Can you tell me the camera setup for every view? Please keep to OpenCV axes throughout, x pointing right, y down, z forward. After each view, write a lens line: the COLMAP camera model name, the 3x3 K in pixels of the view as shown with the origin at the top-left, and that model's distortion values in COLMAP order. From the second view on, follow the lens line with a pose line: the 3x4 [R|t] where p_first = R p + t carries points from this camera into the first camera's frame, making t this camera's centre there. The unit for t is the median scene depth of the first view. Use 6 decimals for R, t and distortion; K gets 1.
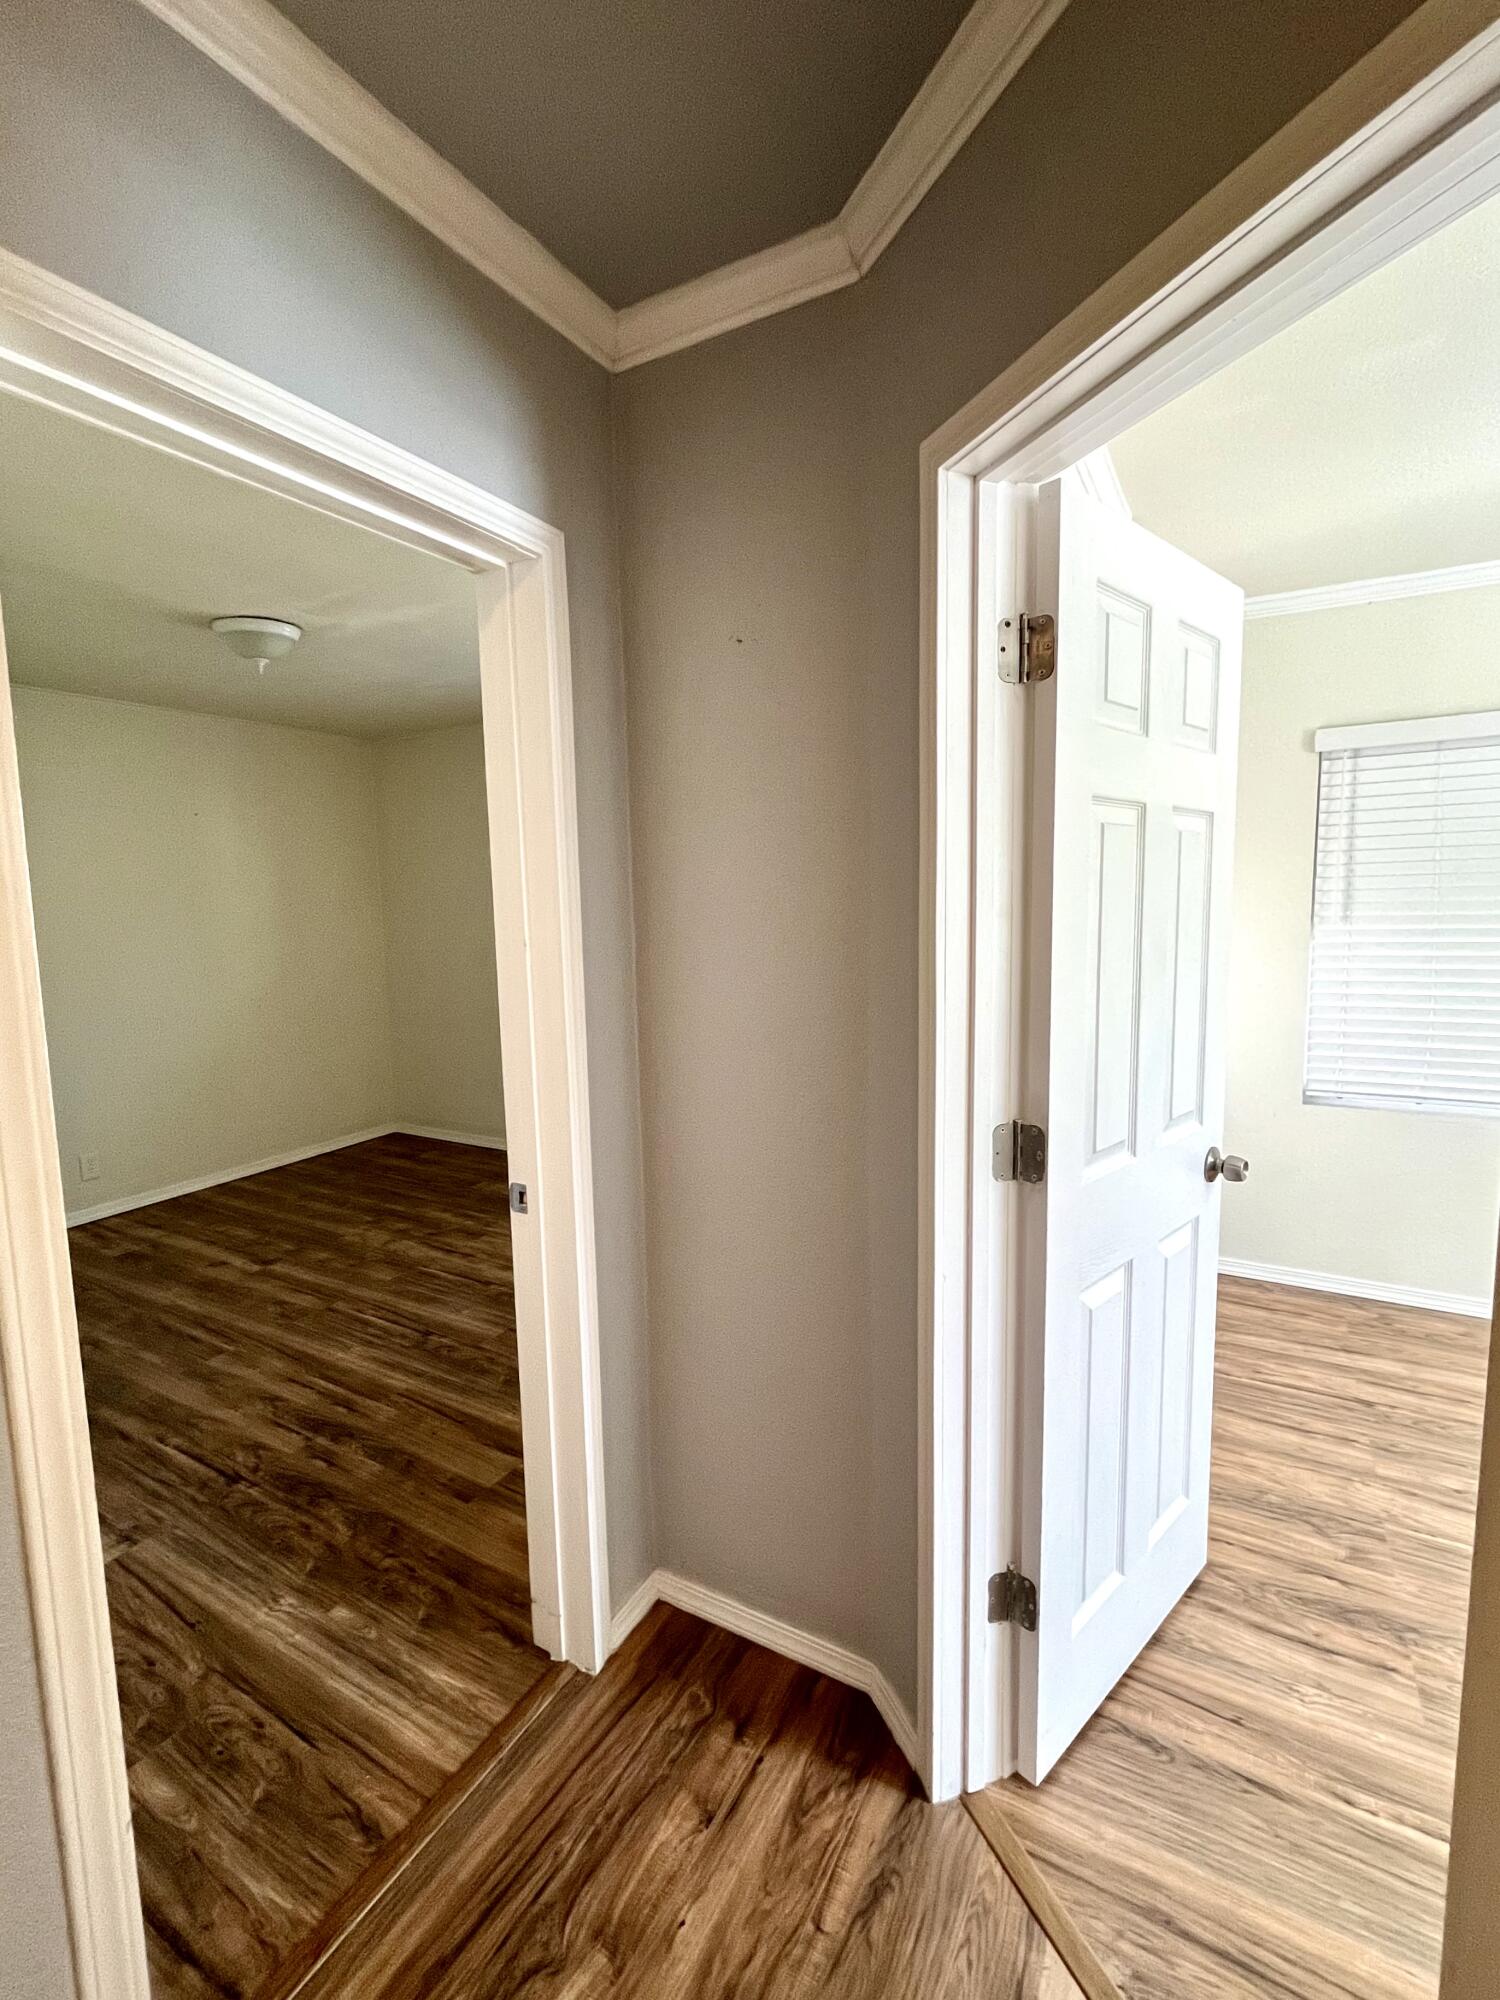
lens RADIAL K [[883.9, 0, 746.8], [0, 883.9, 989.4], [0, 0, 1]] dist [0.003319, 0.000563]
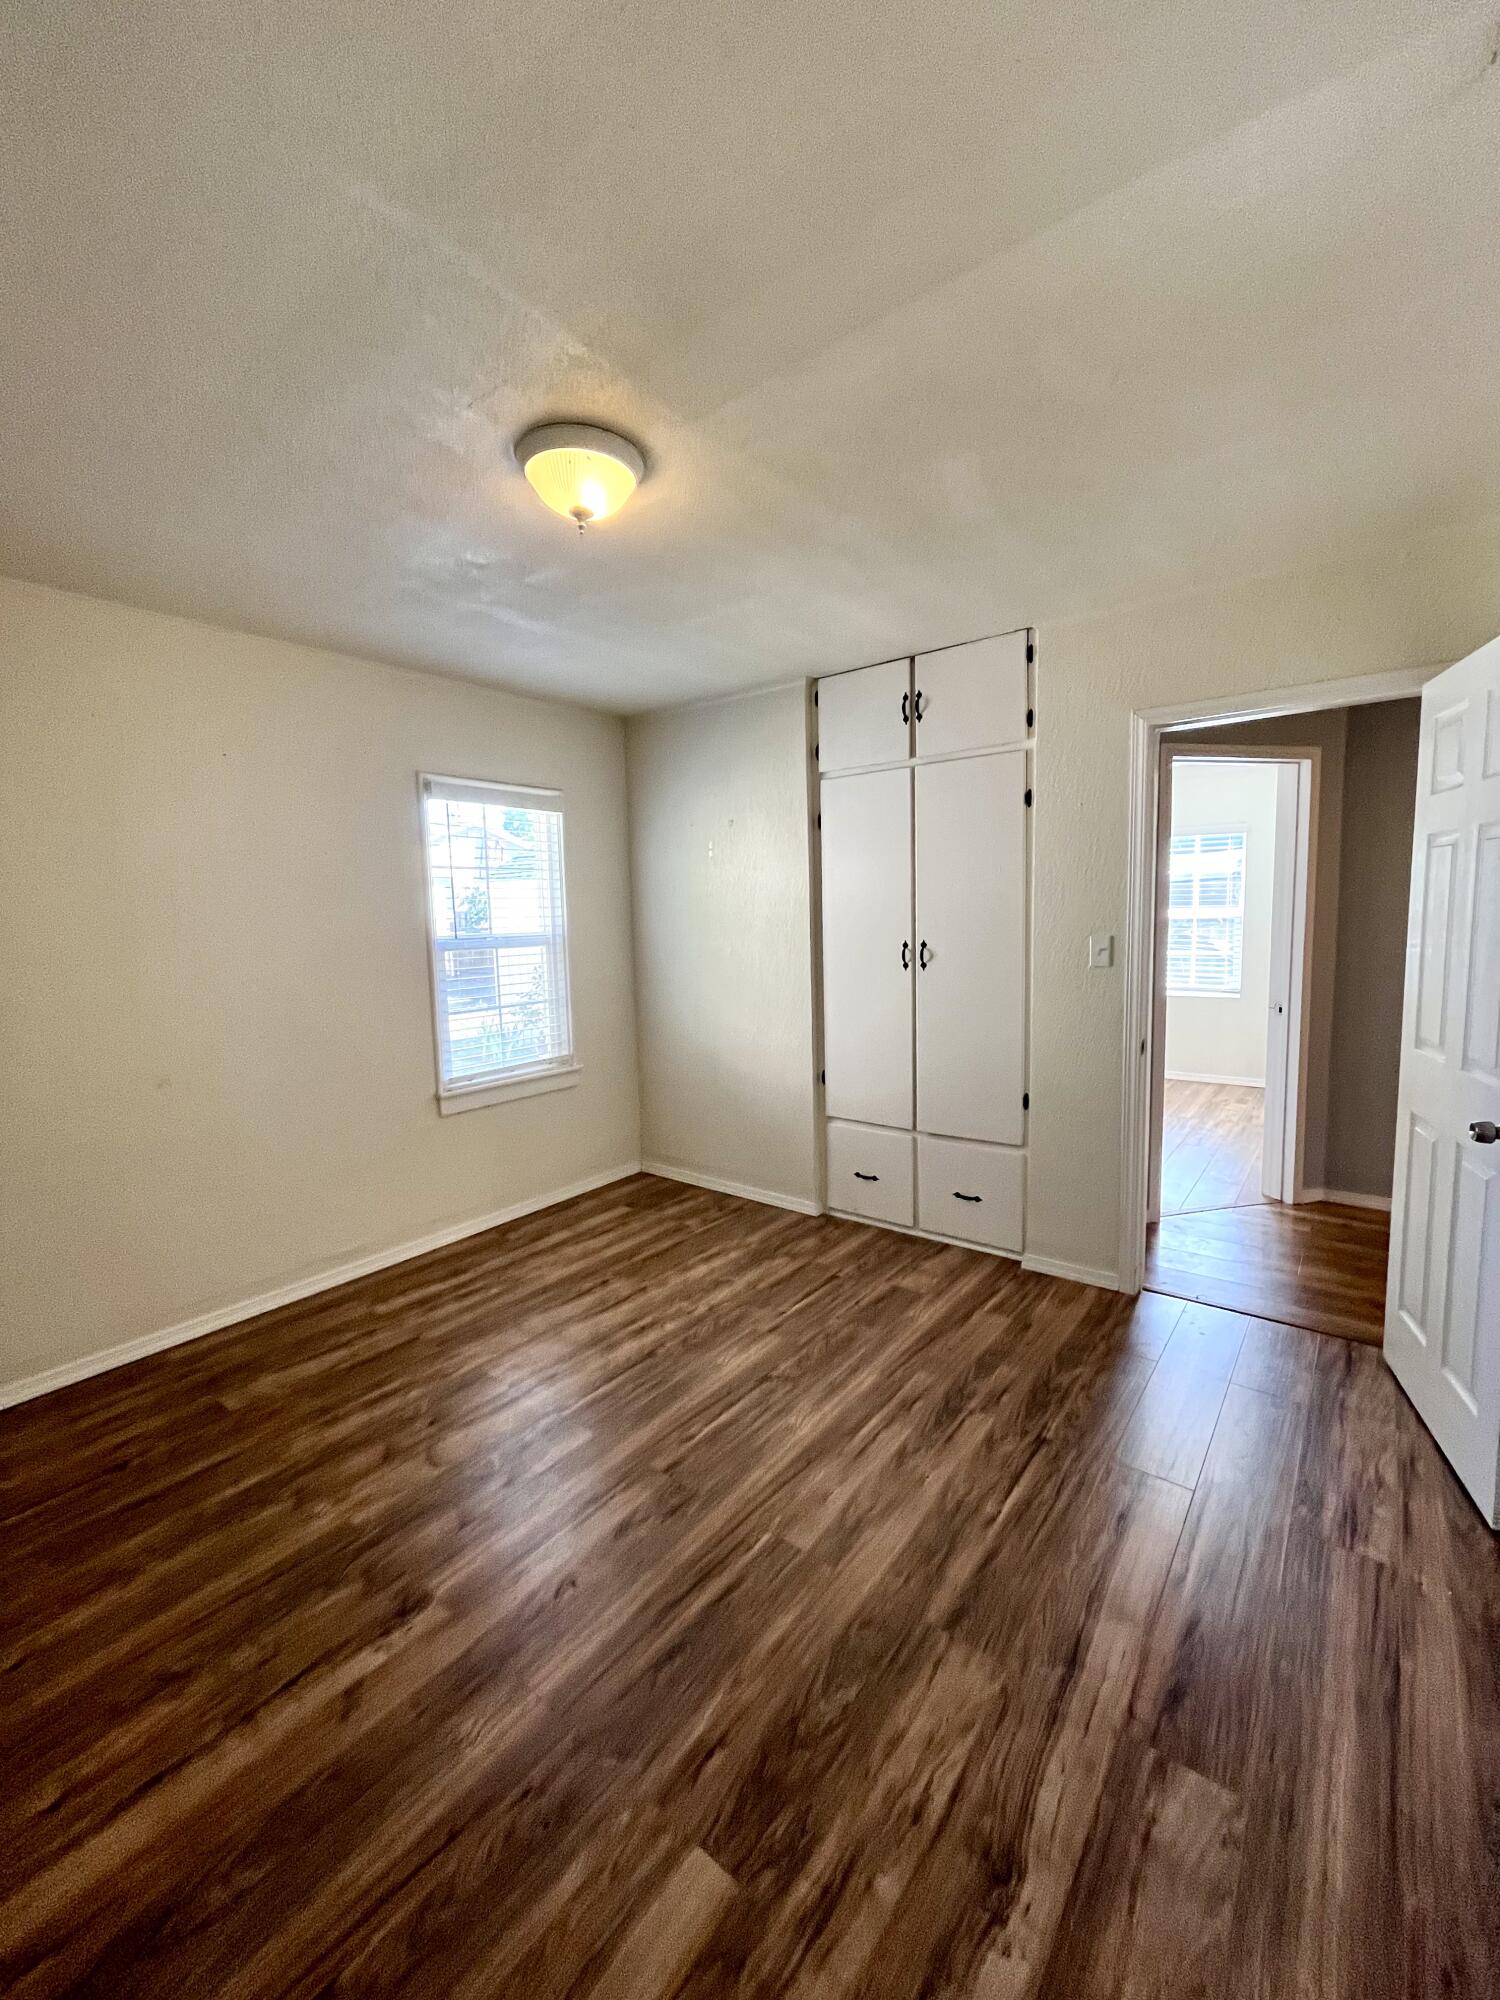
lens RADIAL K [[807.4, 0, 733.7], [0, 807.4, 990.3], [0, 0, 1]] dist [-0.001399, -0.000150]
pose [[0.155663, -0.082214, 0.984383, -0.987557], [0.125769, 0.990070, 0.062801, -0.049269], [-0.979771, 0.114029, 0.164457, 0.737663]]
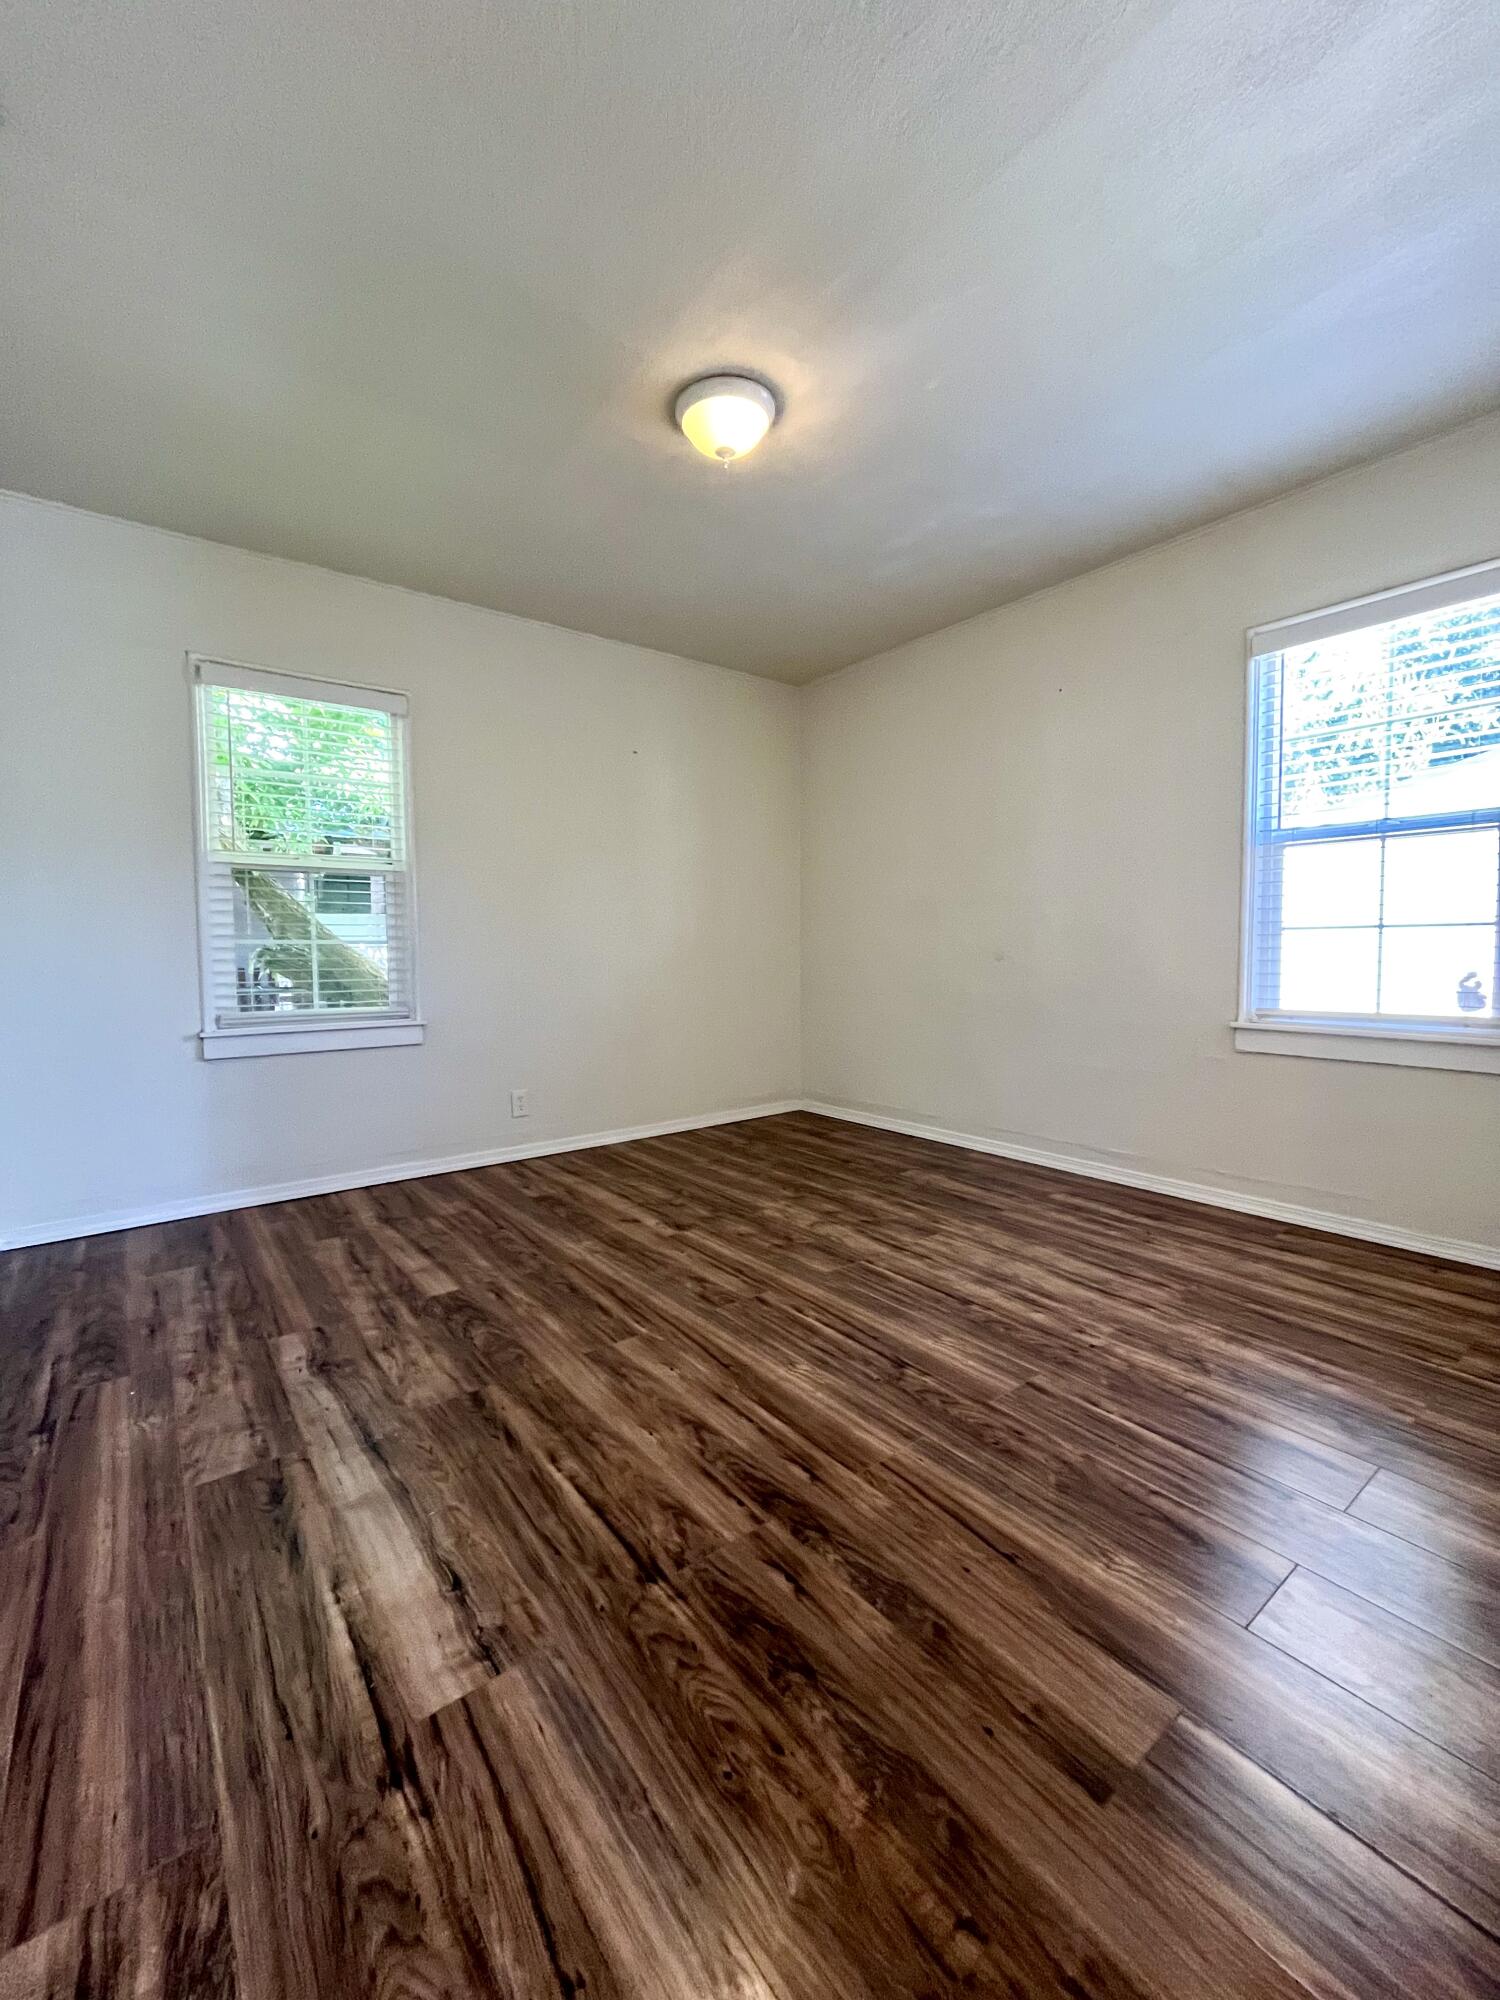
lens RADIAL K [[807.4, 0, 750.7], [0, 807.4, 997.0], [0, 0, 1]] dist [-0.001399, -0.000150]
pose [[0.923189, 0.033184, -0.382912, -0.208922], [-0.048563, 0.998352, -0.030565, 0.118751], [0.381267, 0.046813, 0.923279, 0.331349]]
